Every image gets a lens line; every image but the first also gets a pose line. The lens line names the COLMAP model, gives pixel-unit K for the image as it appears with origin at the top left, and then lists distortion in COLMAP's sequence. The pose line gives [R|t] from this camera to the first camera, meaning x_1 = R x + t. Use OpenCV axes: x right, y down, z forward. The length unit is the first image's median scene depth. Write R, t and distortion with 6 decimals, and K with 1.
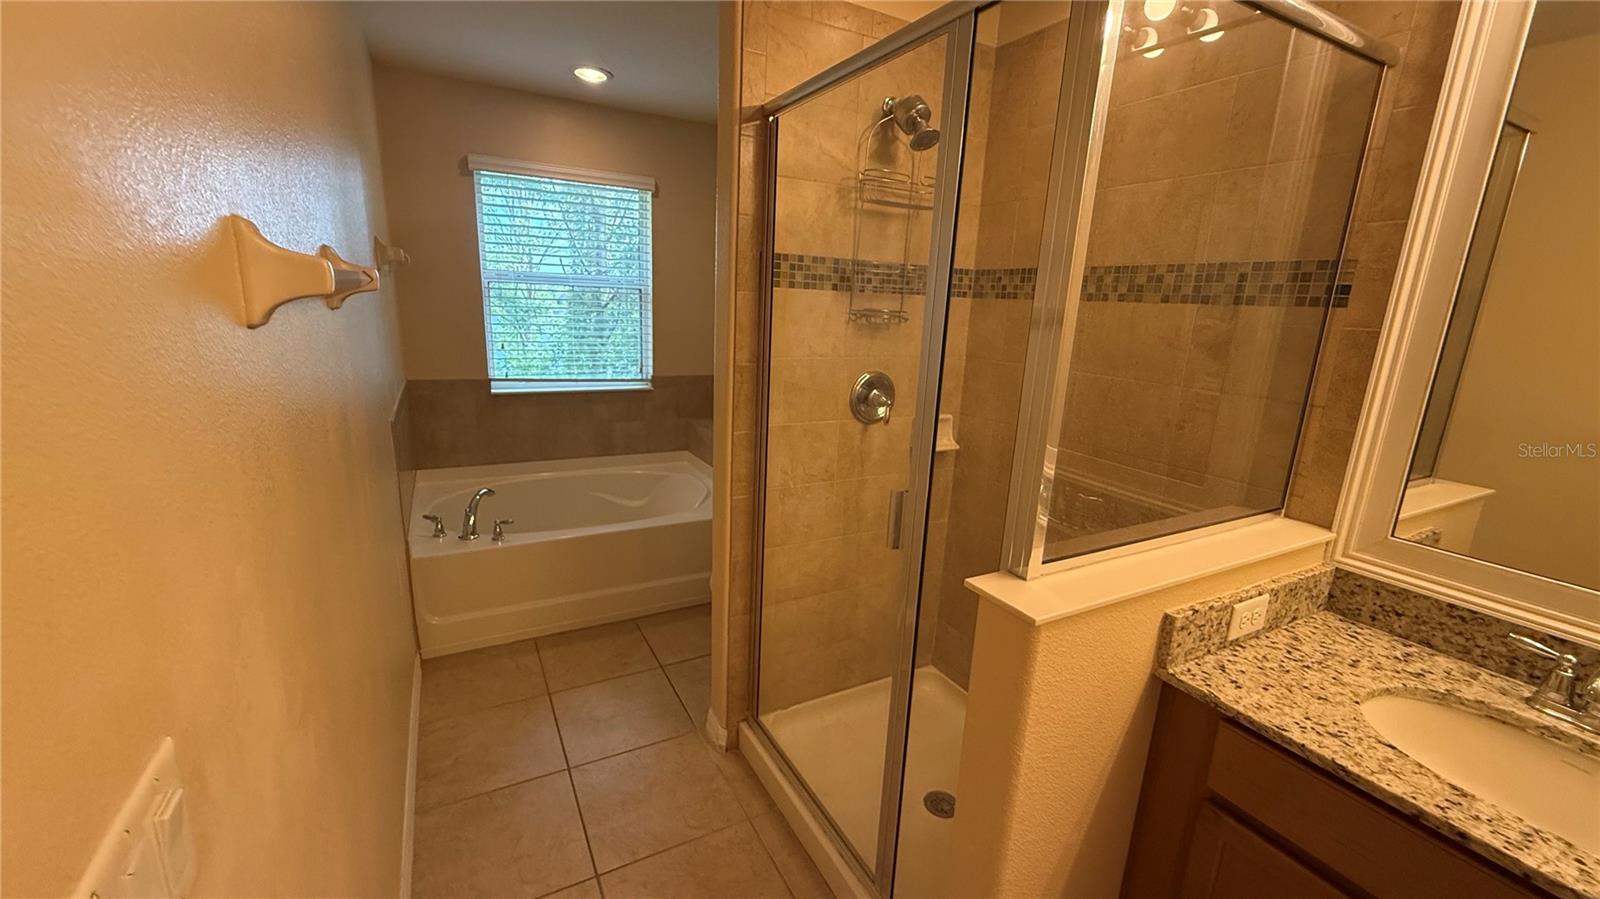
lens RADIAL K [[637.9, 0, 797.5], [0, 637.9, 448.6], [0, 0, 1]] dist [0.002952, -0.000644]
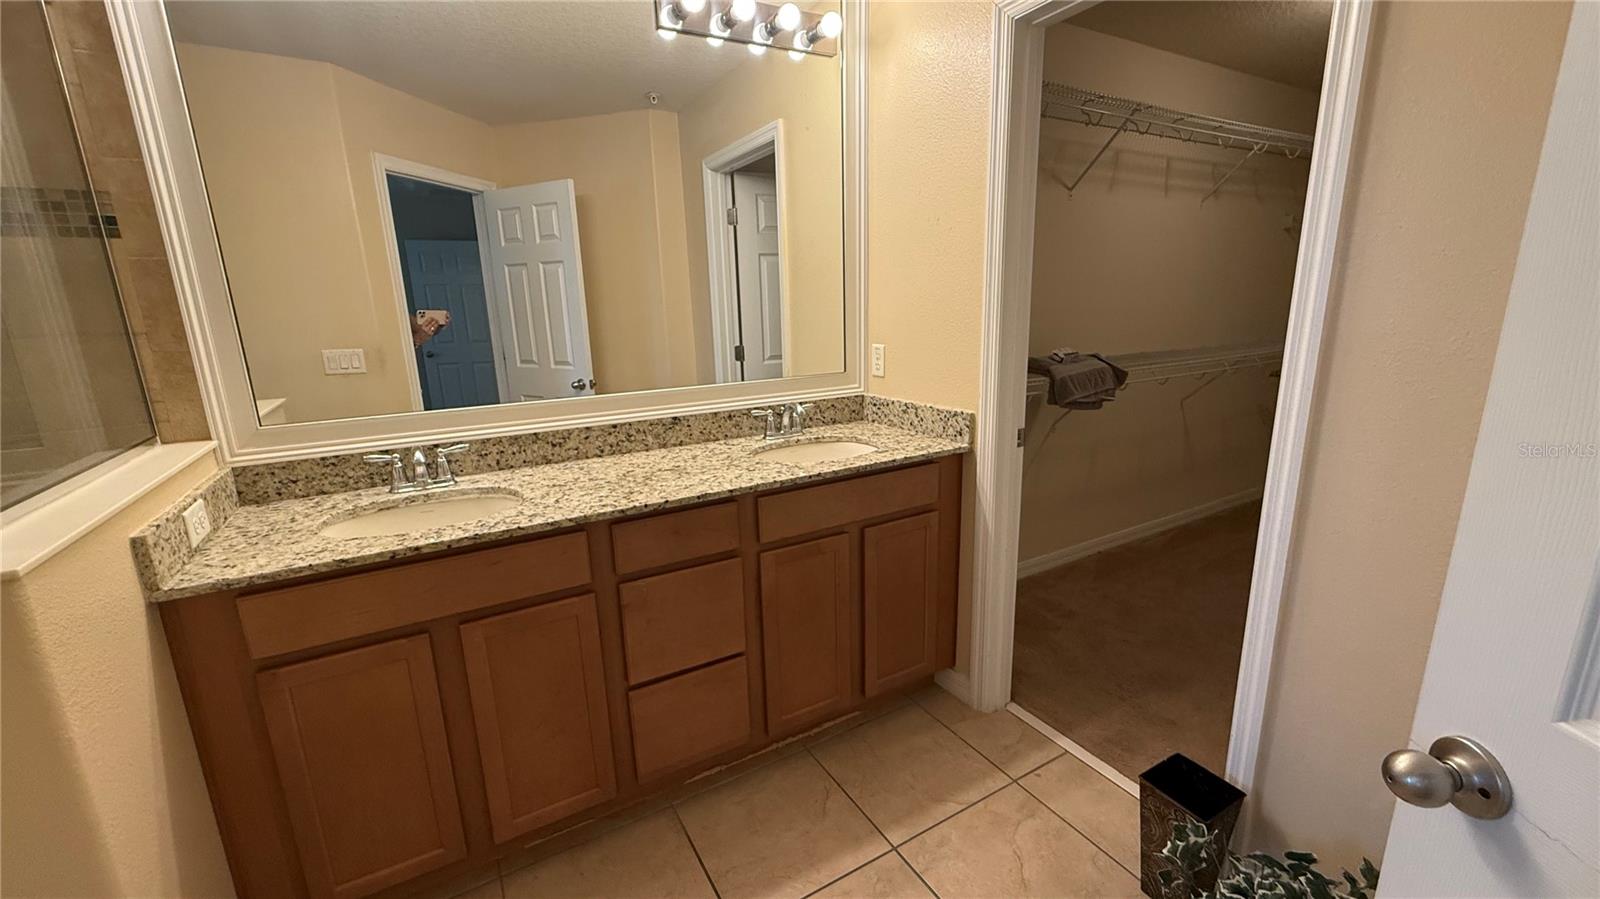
lens RADIAL K [[637.9, 0, 797.5], [0, 637.9, 440.9], [0, 0, 1]] dist [0.002952, -0.000644]
pose [[-0.027080, -0.260176, 0.965181, -0.320969], [0.255382, 0.931694, 0.258314, 0.120271], [-0.966461, 0.253485, 0.041214, -0.045469]]
